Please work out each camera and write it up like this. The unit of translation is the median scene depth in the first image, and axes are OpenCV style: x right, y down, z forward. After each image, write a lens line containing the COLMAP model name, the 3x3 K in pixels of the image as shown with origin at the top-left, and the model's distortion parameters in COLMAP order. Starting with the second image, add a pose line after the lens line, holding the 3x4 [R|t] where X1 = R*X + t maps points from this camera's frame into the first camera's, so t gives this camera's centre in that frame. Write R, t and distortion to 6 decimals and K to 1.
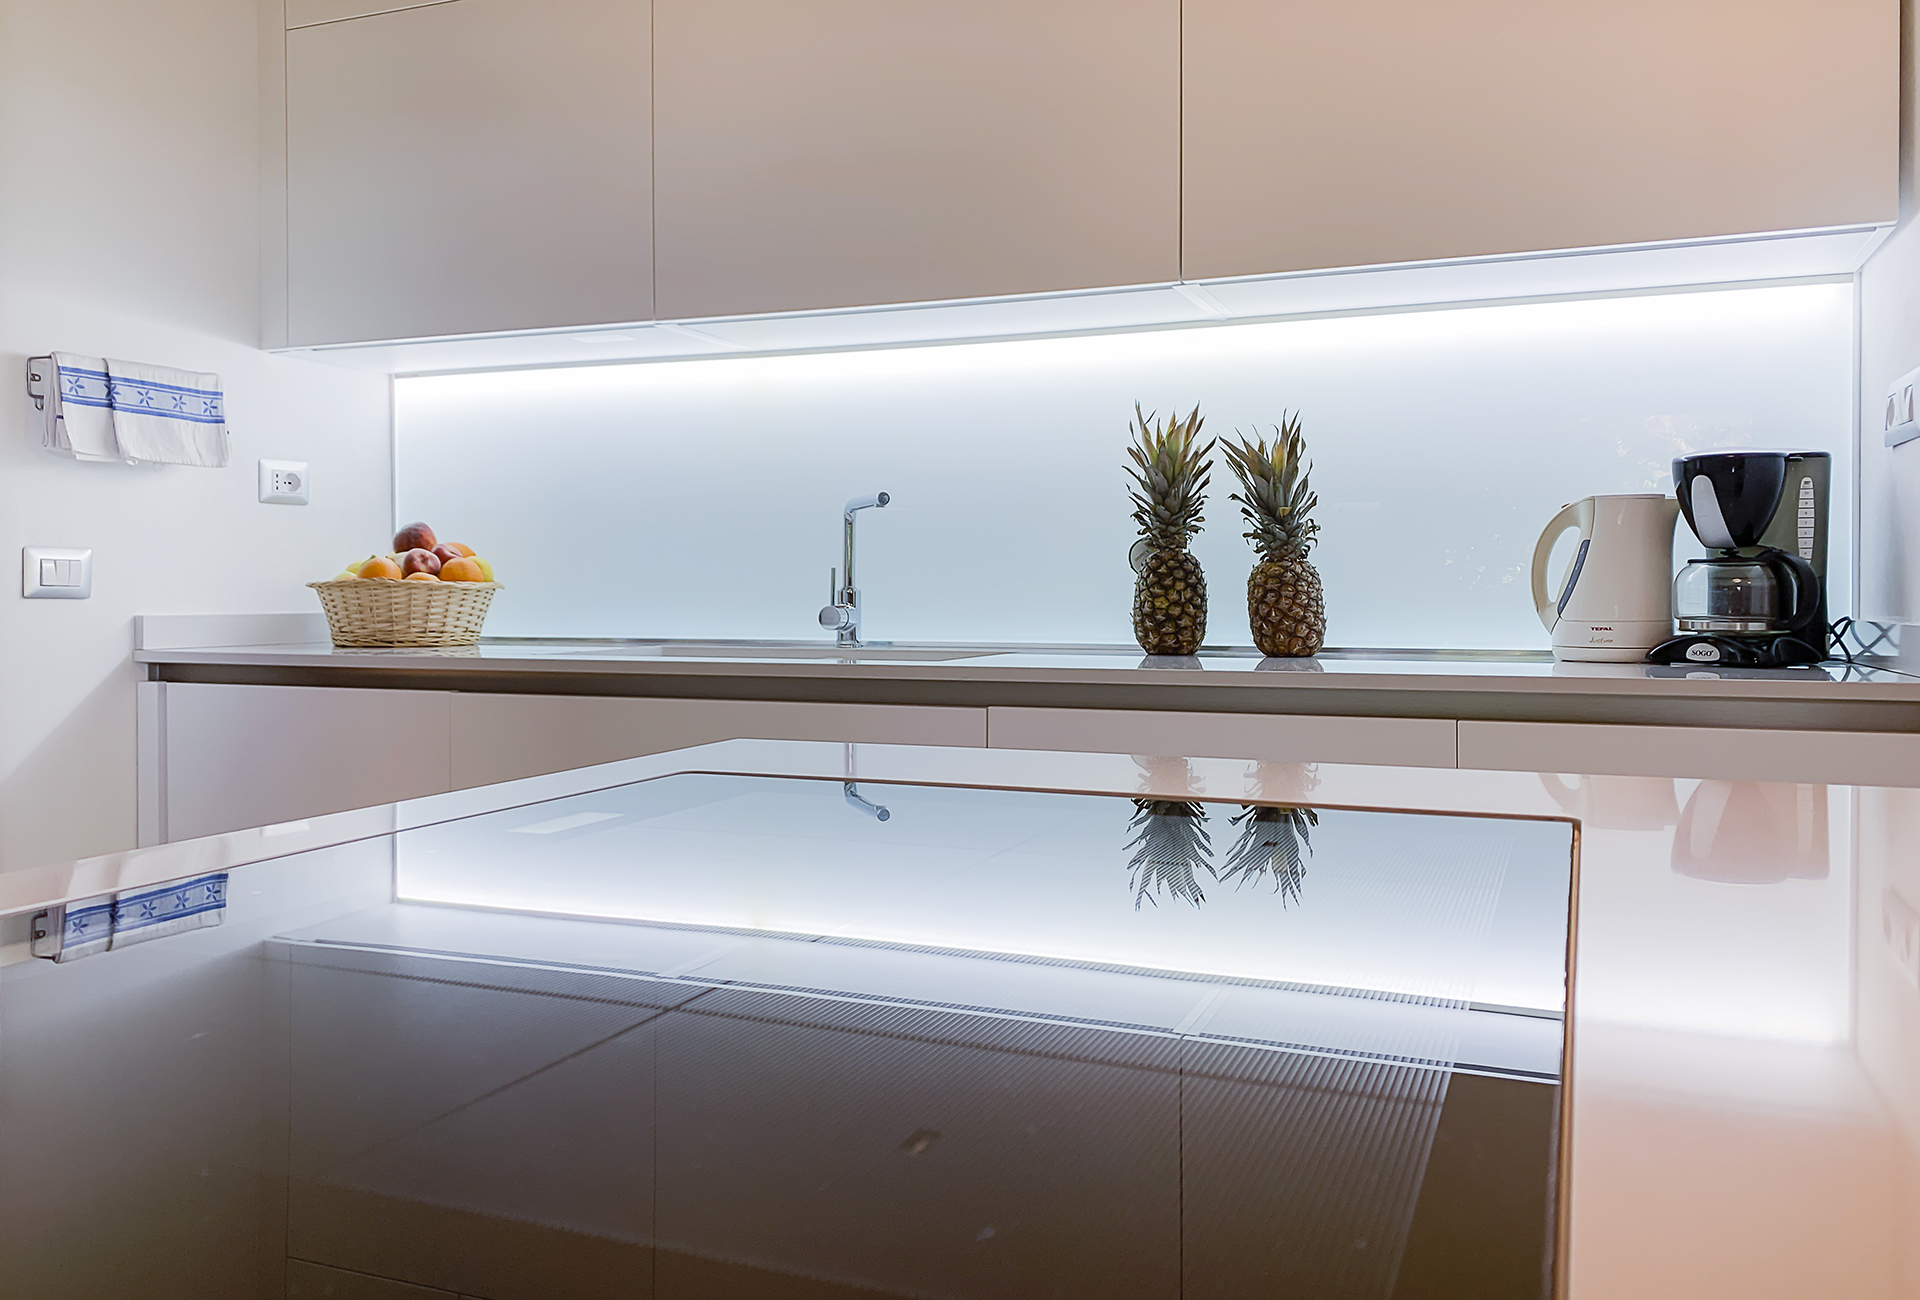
lens RADIAL K [[1489.1, 0, 960.0], [0, 1489.1, 650.0], [0, 0, 1]] dist [-0.003806, -0.008927]
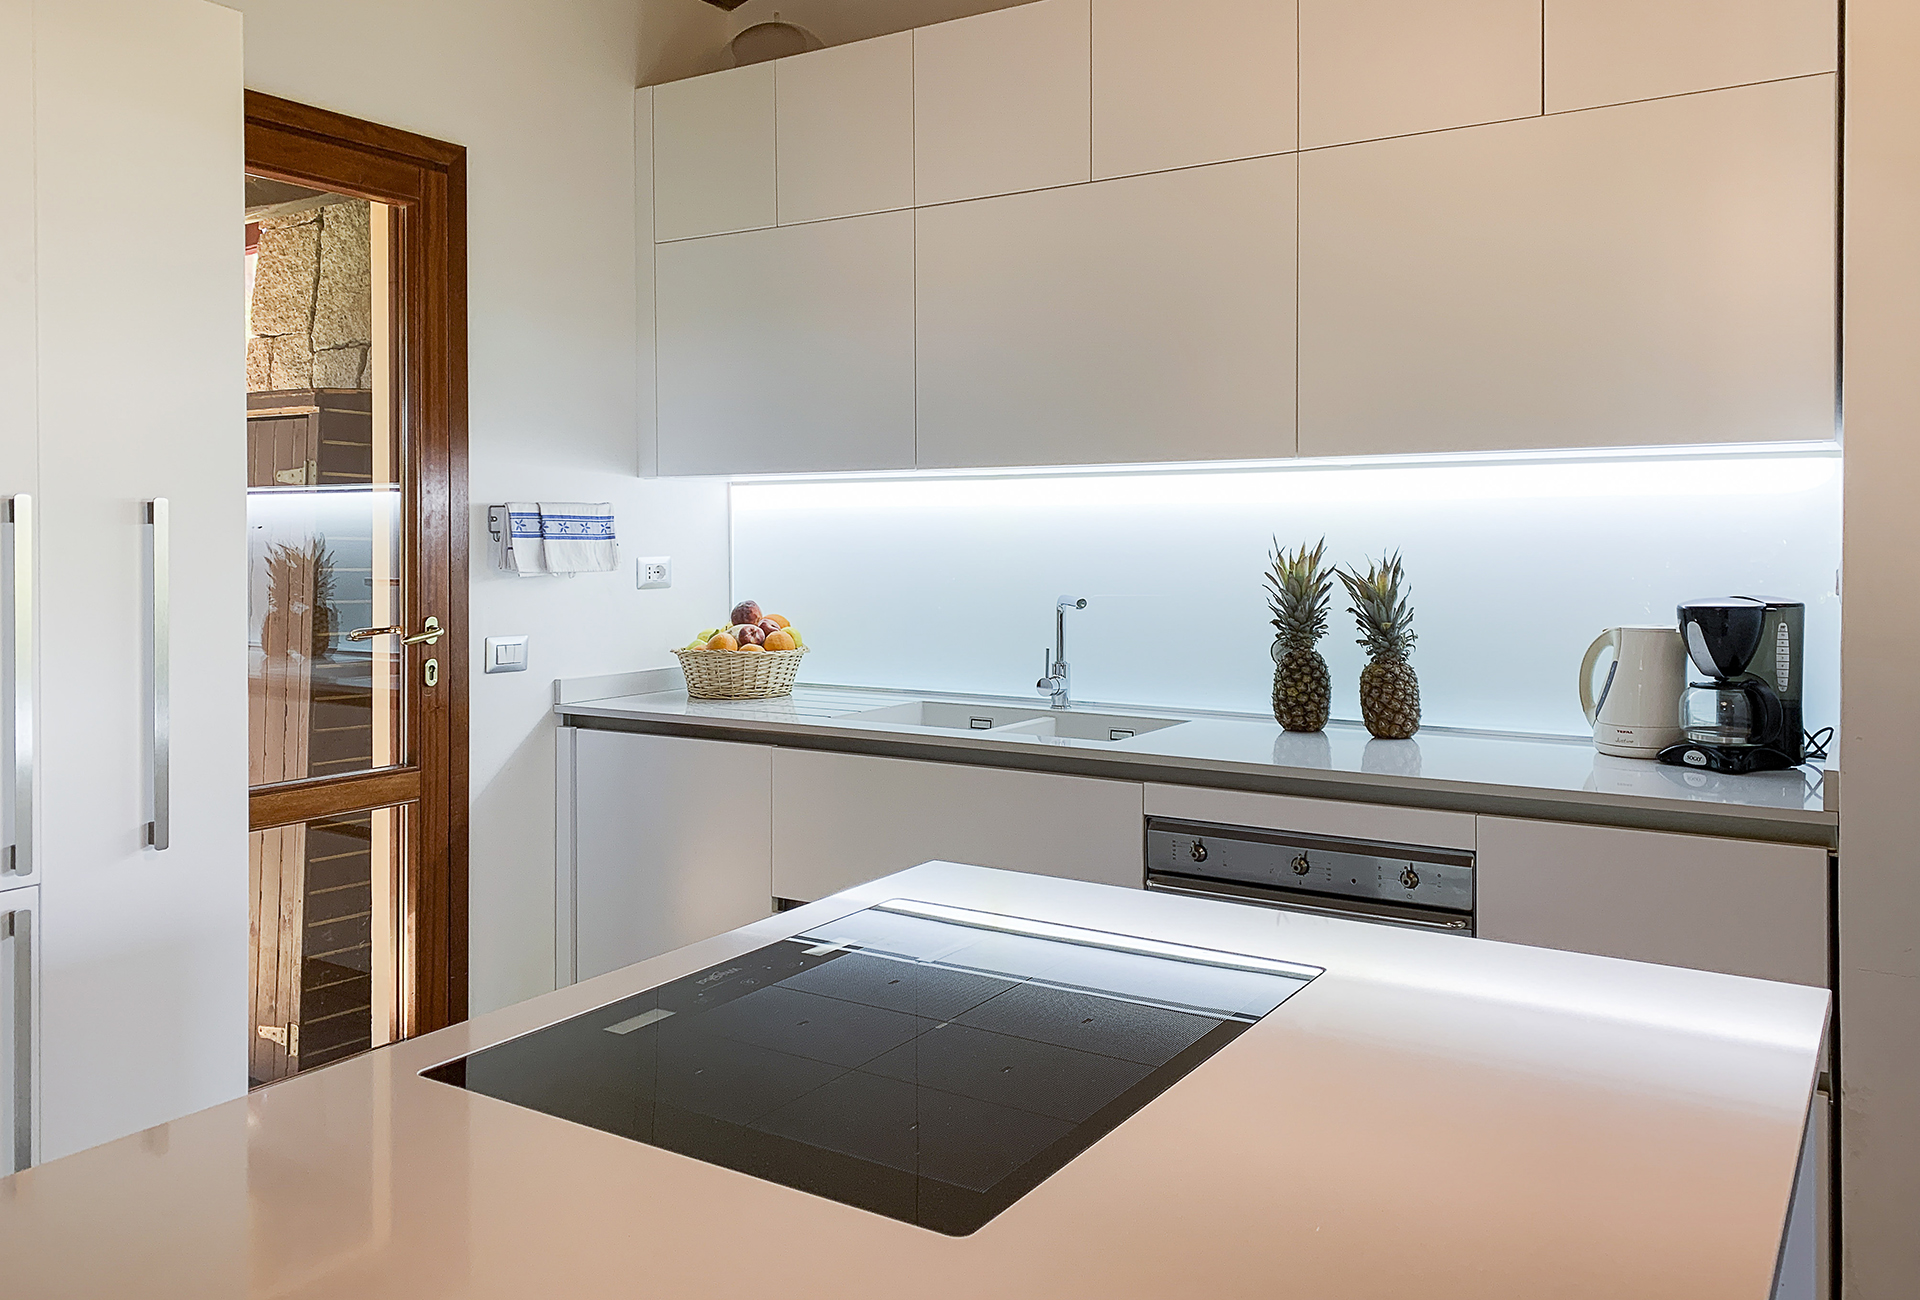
lens RADIAL K [[1498.4, 0, 958.2], [0, 1498.4, 564.5], [0, 0, 1]] dist [0.091749, -0.233869]
pose [[0.978827, -0.003137, -0.204664, 0.118719], [0.000215, 0.999898, -0.014298, -0.123889], [0.204688, 0.013951, 0.978728, -0.347547]]
